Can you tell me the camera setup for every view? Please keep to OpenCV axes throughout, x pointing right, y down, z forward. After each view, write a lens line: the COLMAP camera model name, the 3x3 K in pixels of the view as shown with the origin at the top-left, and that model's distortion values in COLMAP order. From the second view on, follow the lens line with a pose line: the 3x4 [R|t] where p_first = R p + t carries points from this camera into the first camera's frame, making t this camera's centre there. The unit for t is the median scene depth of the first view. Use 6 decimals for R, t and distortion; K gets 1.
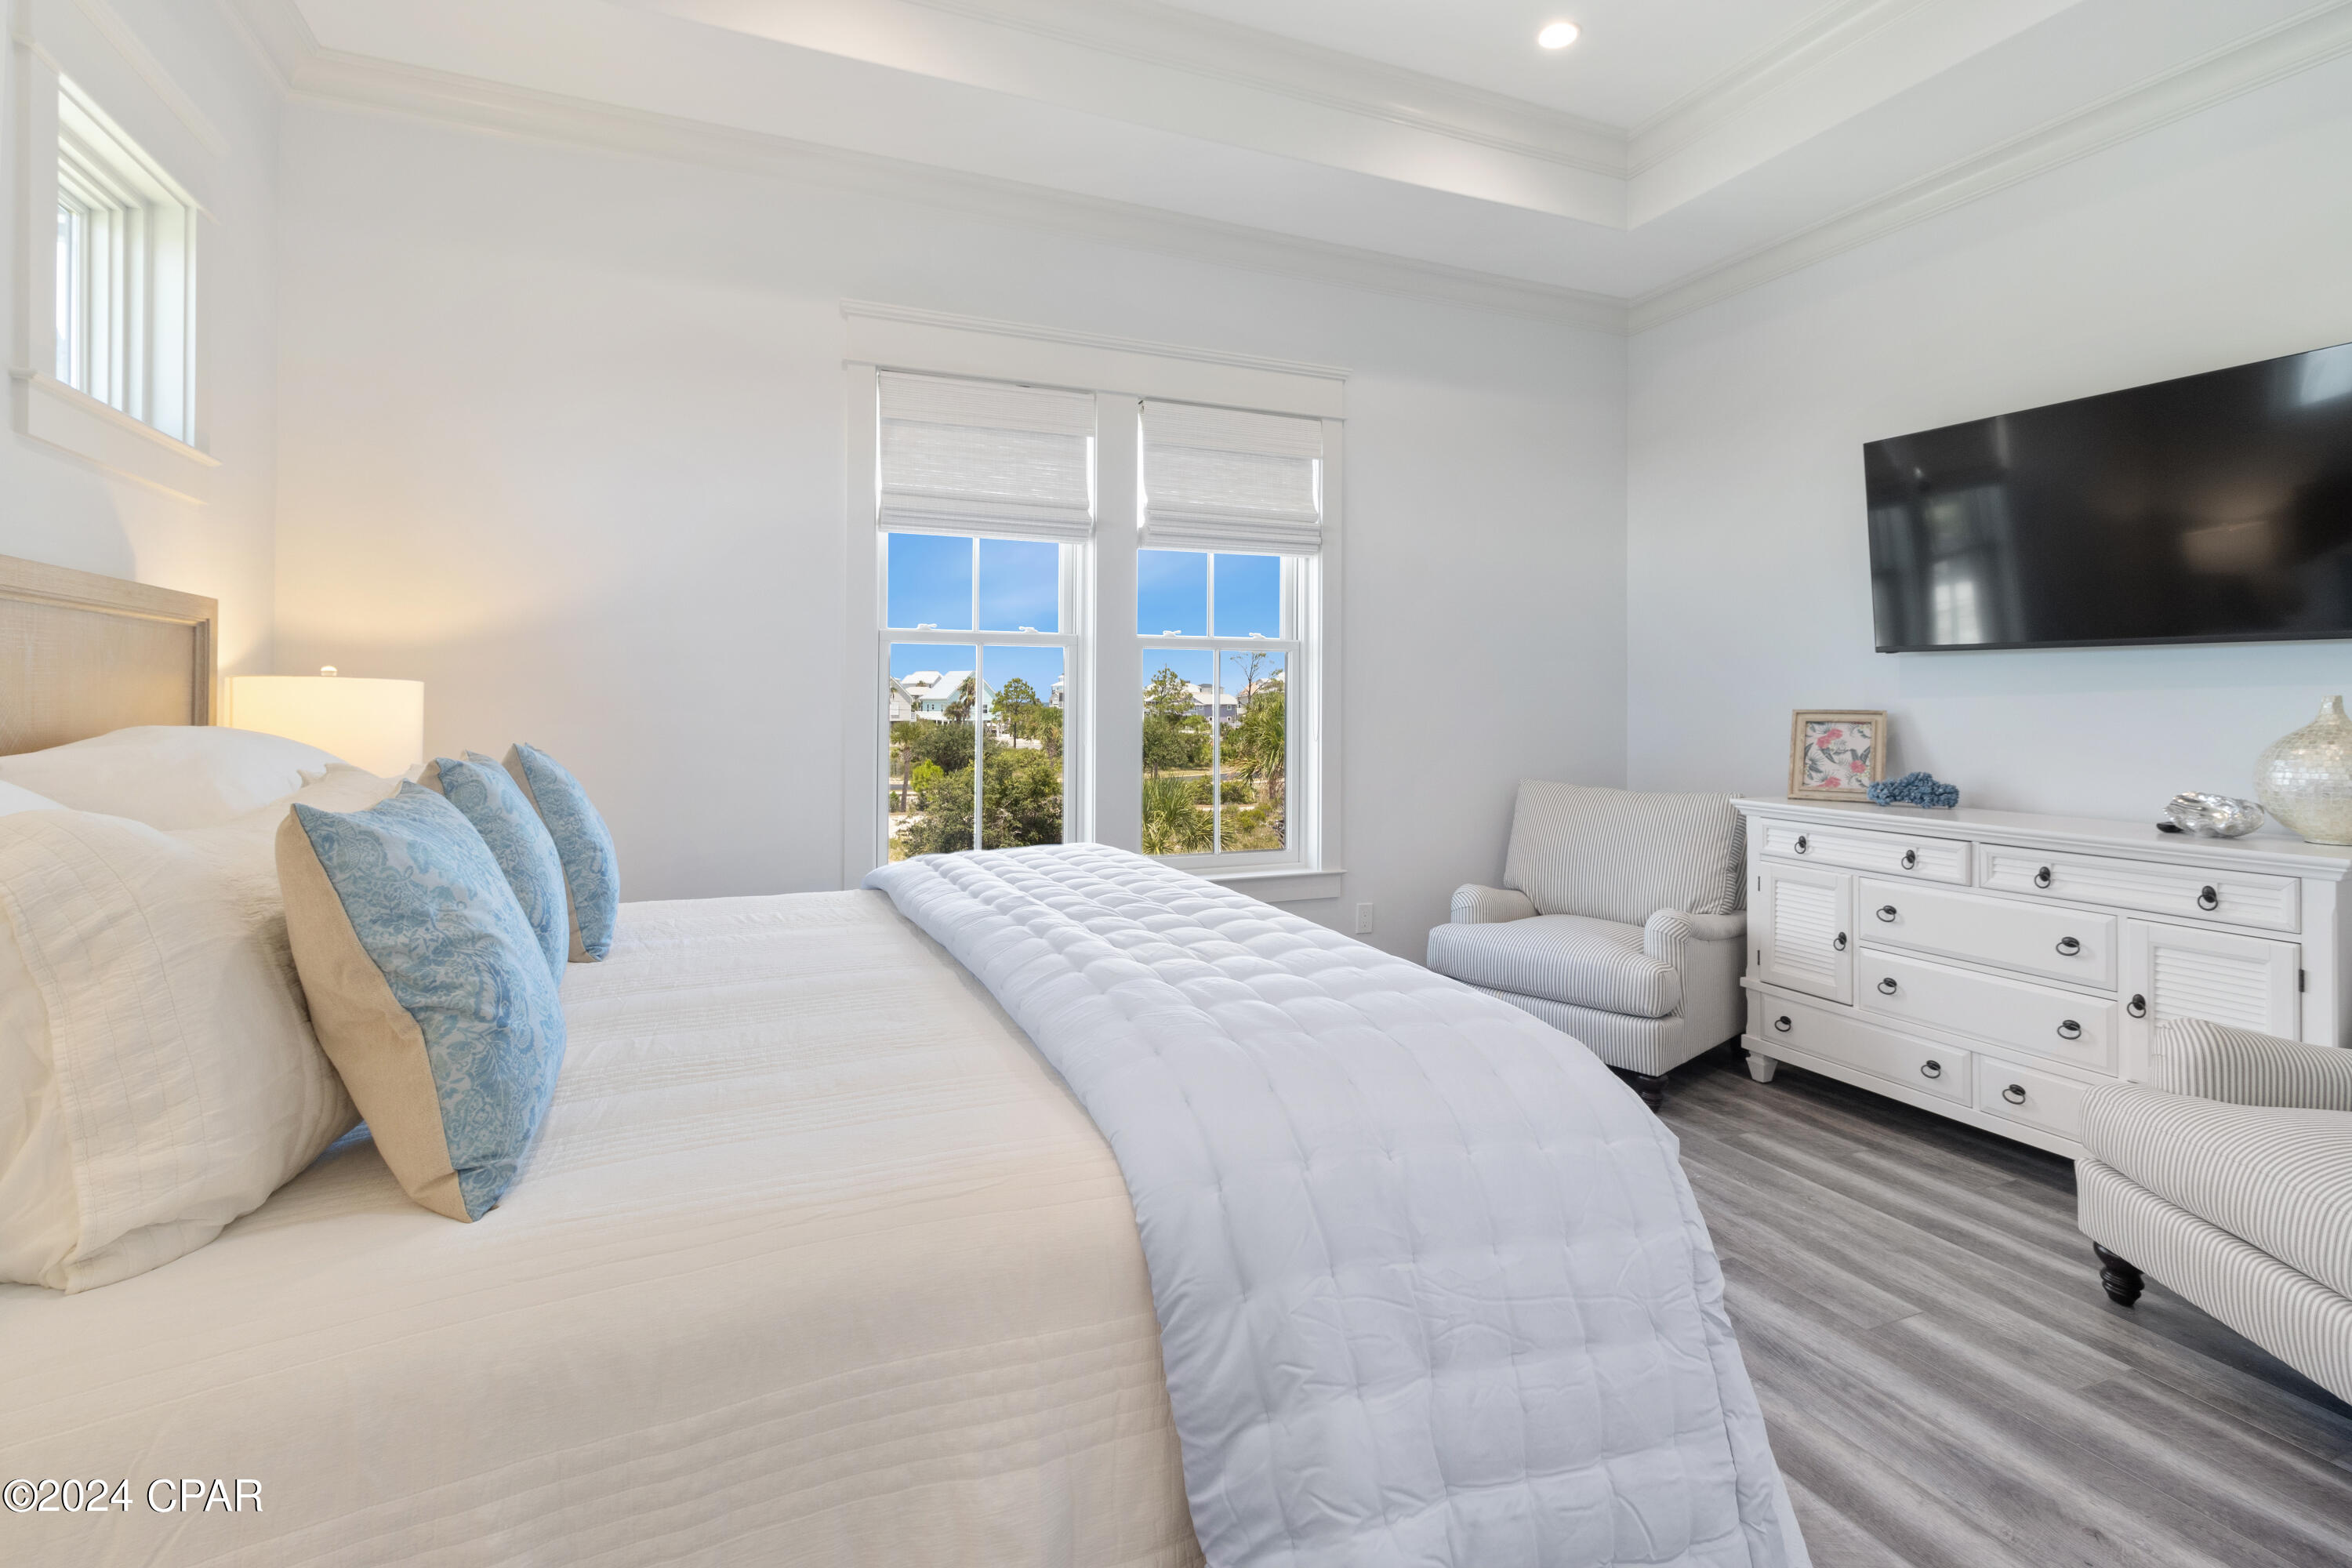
lens RADIAL K [[1105.3, 0, 1171.2], [0, 1105.3, 692.6], [0, 0, 1]] dist [-0.000001, -0.000010]
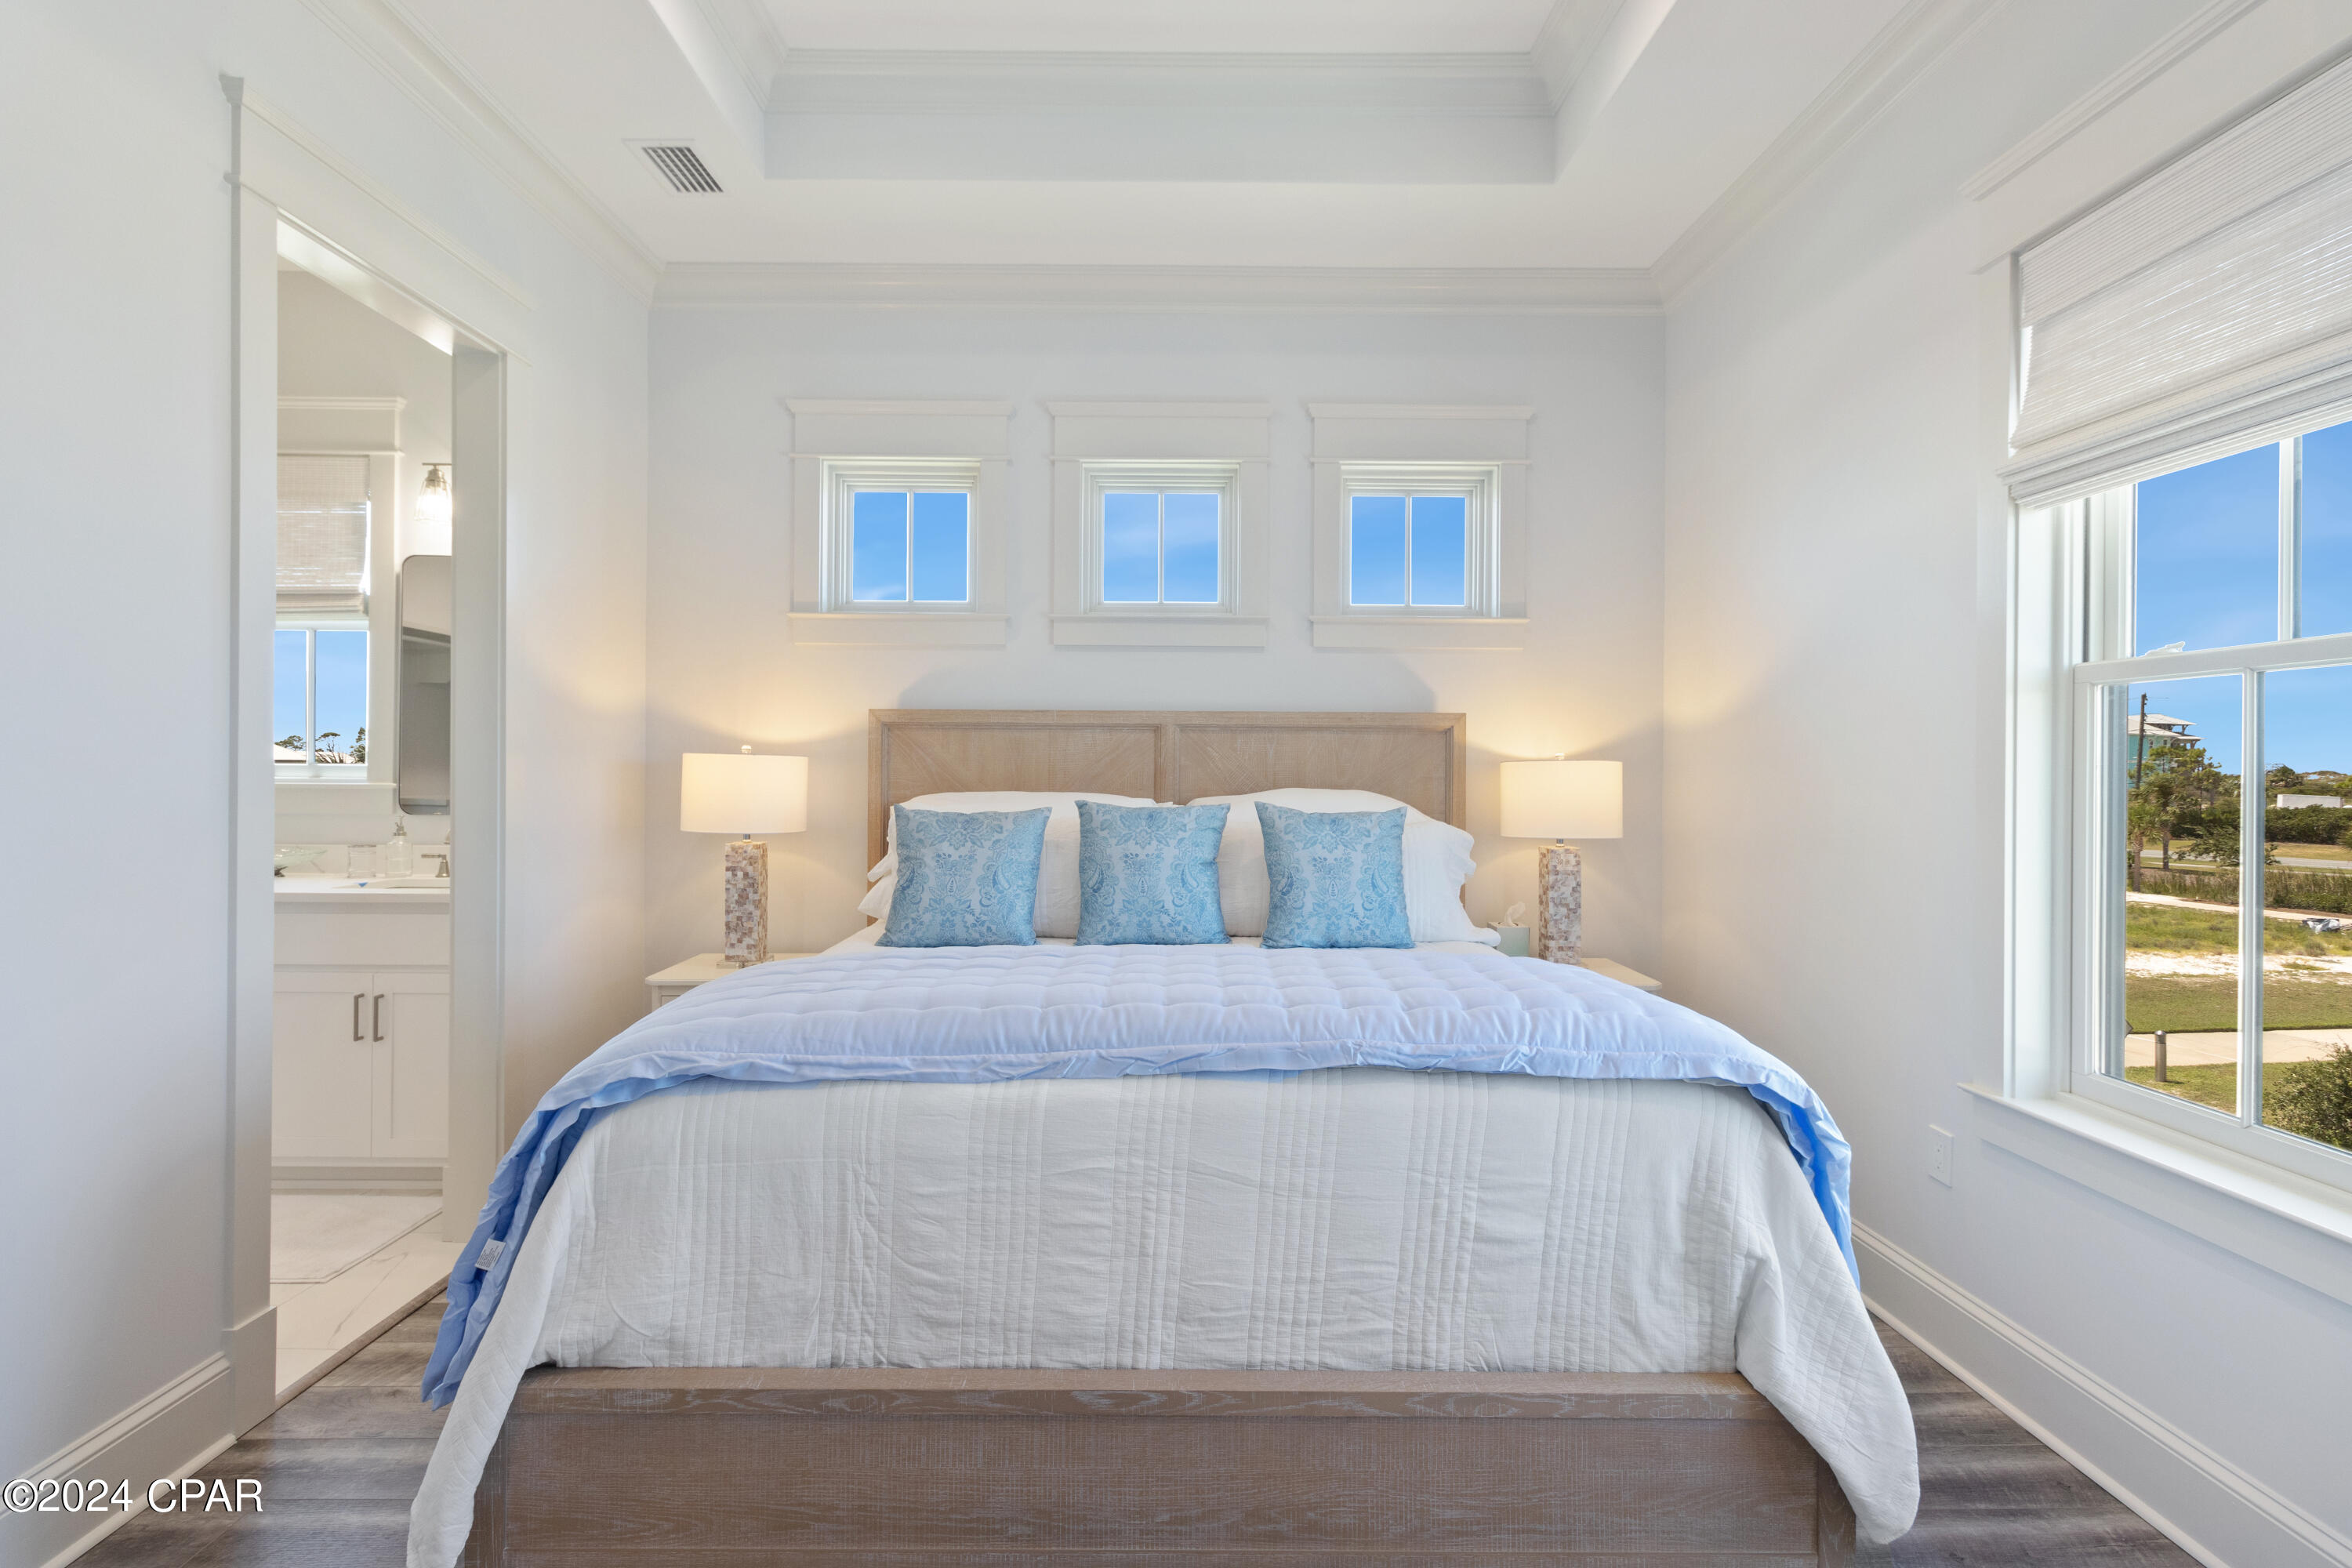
lens RADIAL K [[1090.7, 0, 1164.0], [0, 1090.7, 761.1], [0, 0, 1]] dist [0.001738, 0.000265]
pose [[-0.388572, -0.010572, -0.921358, 0.508890], [0.001320, 0.999927, -0.012031, 0.003347], [0.921418, -0.005891, -0.388529, 0.813957]]
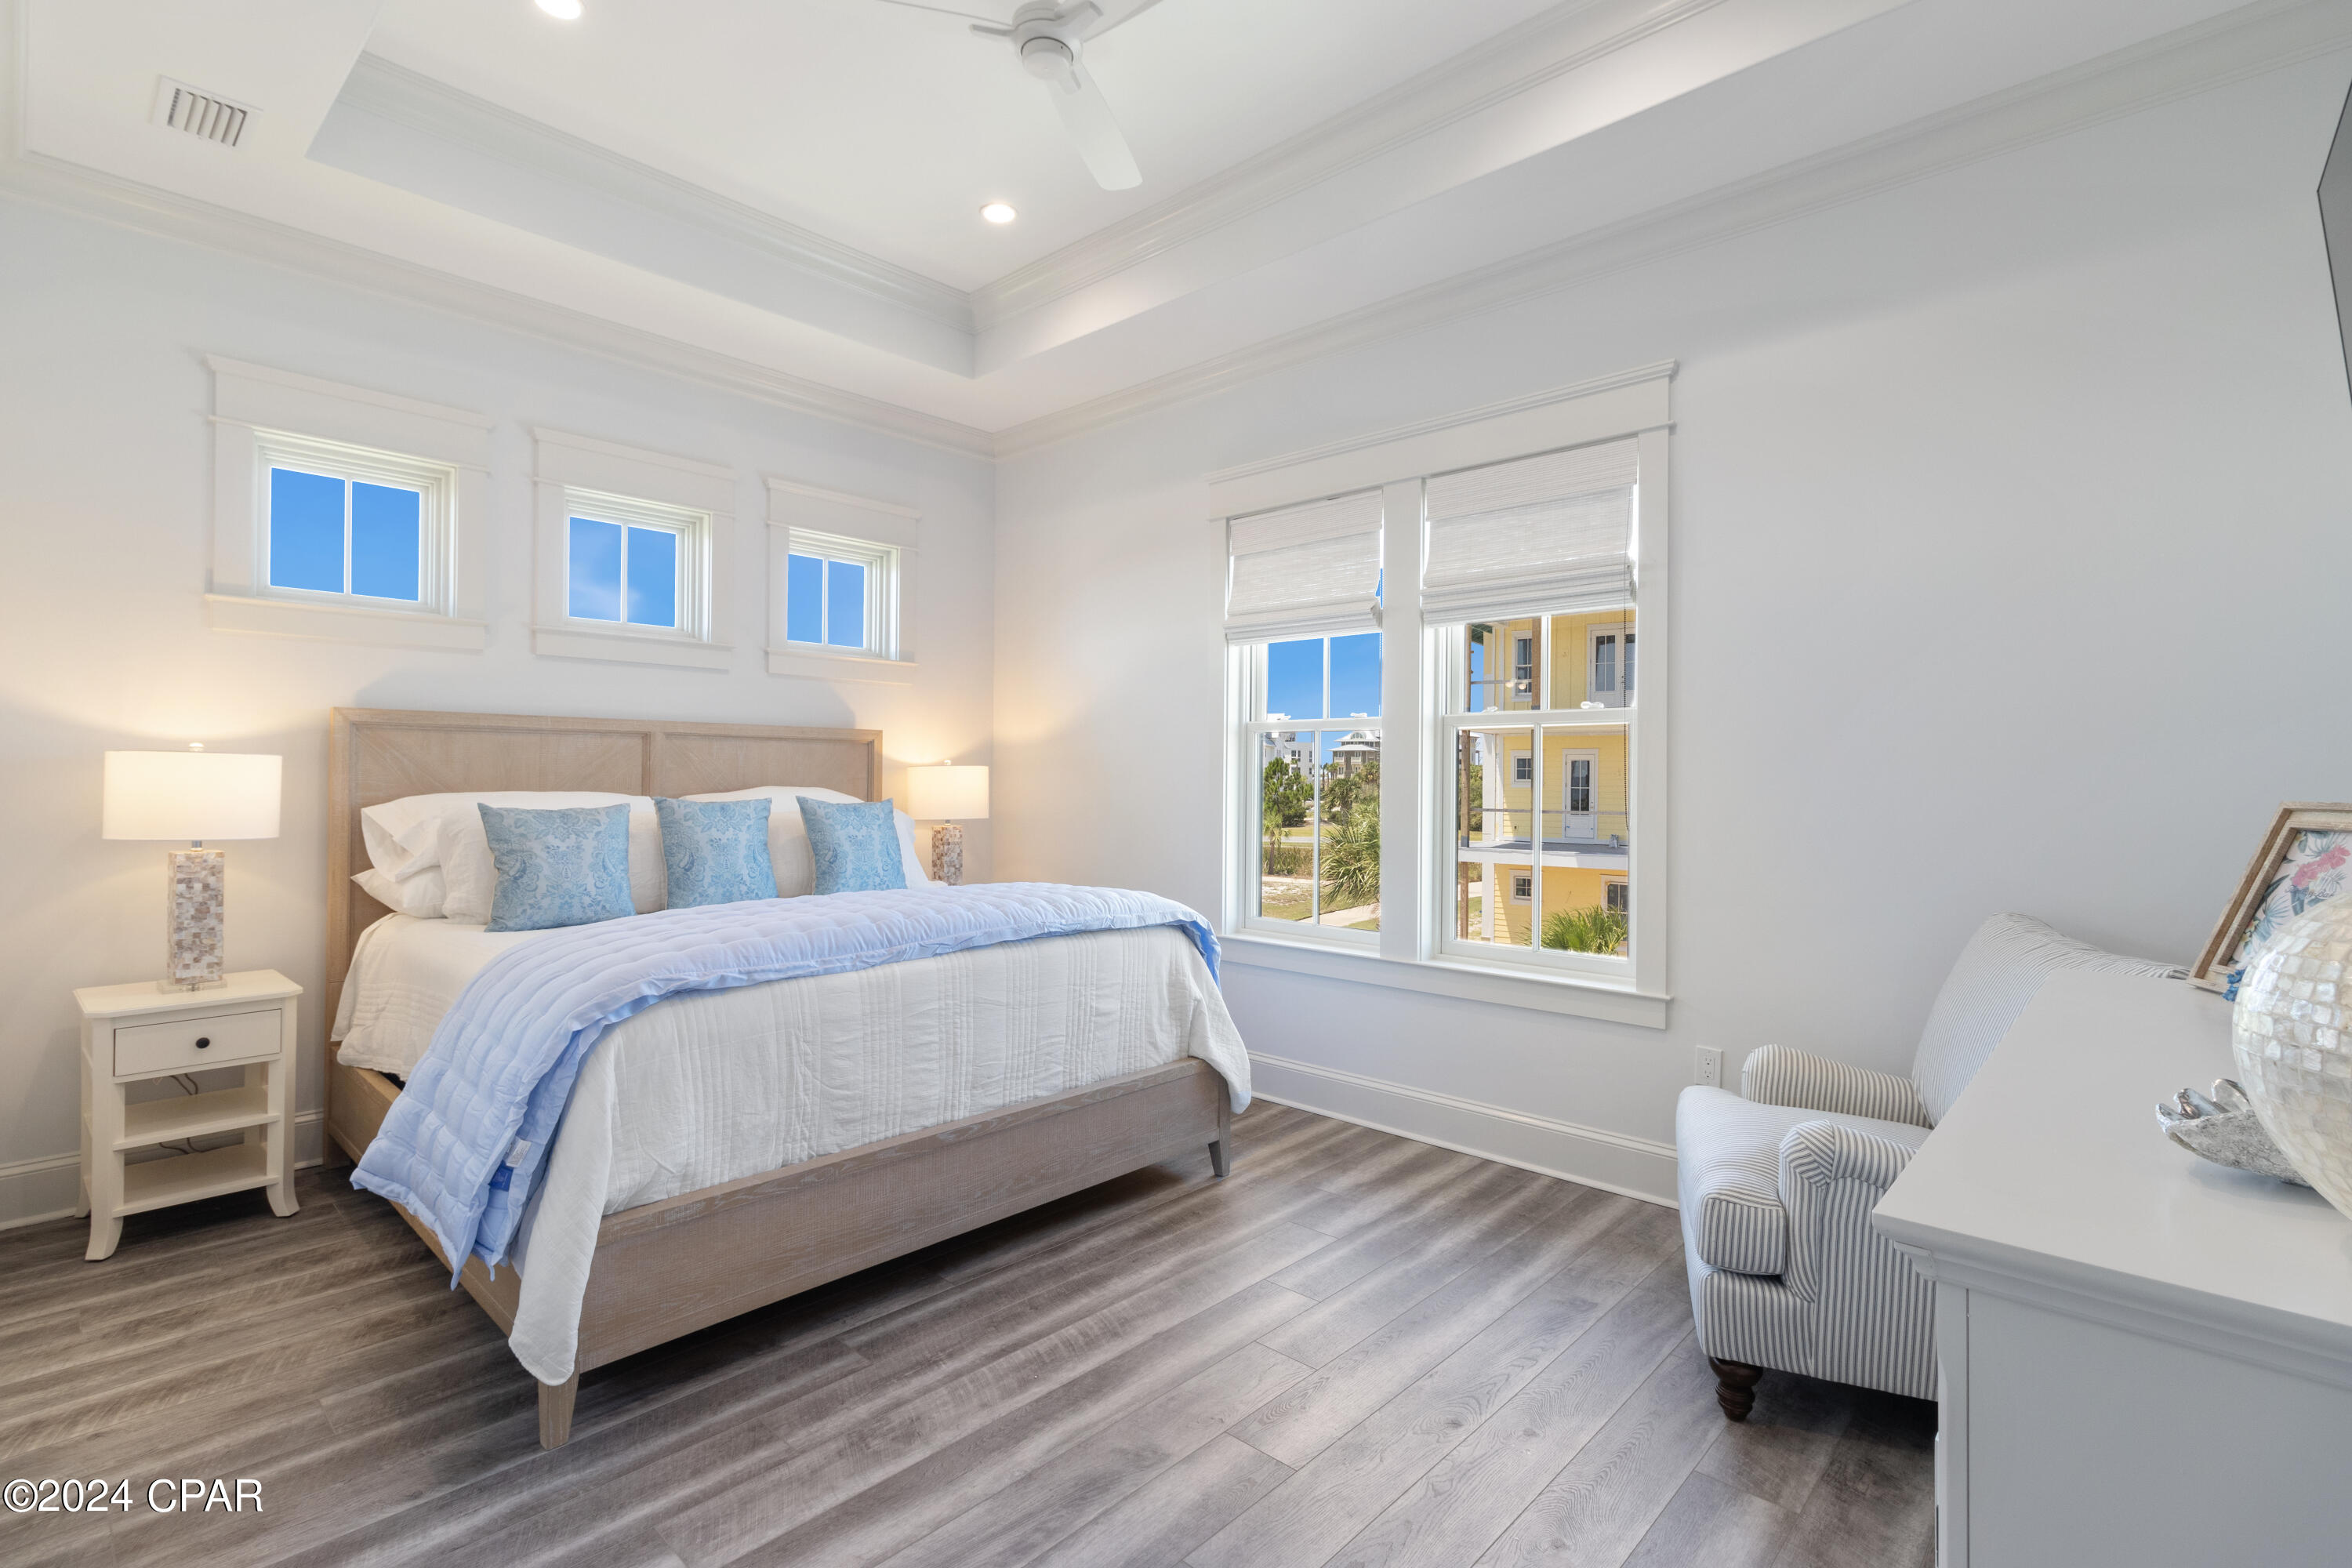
lens RADIAL K [[1090.7, 0, 1164.0], [0, 1090.7, 761.1], [0, 0, 1]] dist [0.001738, 0.000265]
pose [[0.401922, -0.012374, -0.915590, 0.884484], [0.001136, 0.999915, -0.013016, 0.003977], [0.915673, 0.004191, 0.401902, 0.434168]]
